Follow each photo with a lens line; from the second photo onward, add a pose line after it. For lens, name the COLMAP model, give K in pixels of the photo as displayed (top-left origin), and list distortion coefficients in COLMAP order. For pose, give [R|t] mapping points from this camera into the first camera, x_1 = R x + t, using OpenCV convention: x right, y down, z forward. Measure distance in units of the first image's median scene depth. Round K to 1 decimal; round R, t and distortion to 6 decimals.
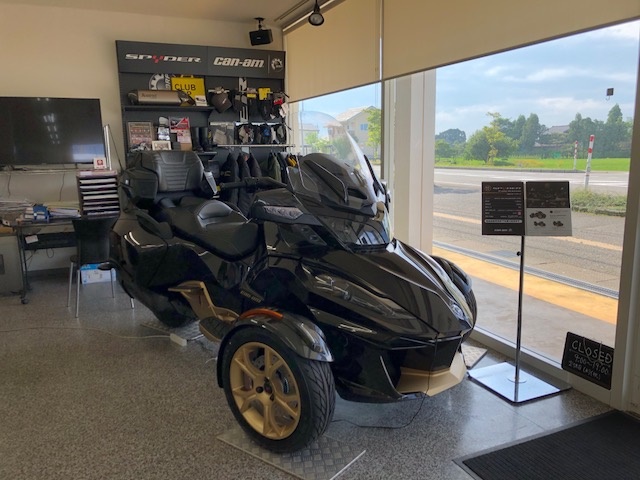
lens RADIAL K [[523.9, 0, 320.0], [0, 523.9, 240.0], [0, 0, 1]] dist [0.103562, -0.230008]
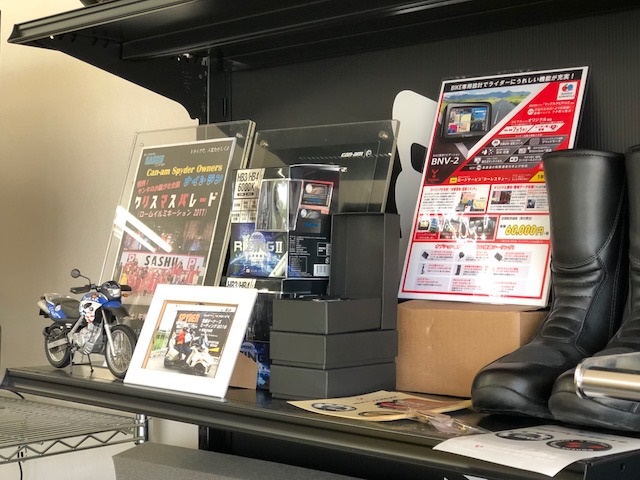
lens RADIAL K [[1093.3, 0, 320.0], [0, 1093.3, 240.0], [0, 0, 1]] dist [0.004818, 0.283082]
pose [[0.395559, 0.015846, -0.918304, -0.074084], [-0.167152, 0.984395, -0.055015, -0.196627], [0.903102, 0.175258, 0.392035, 0.969389]]
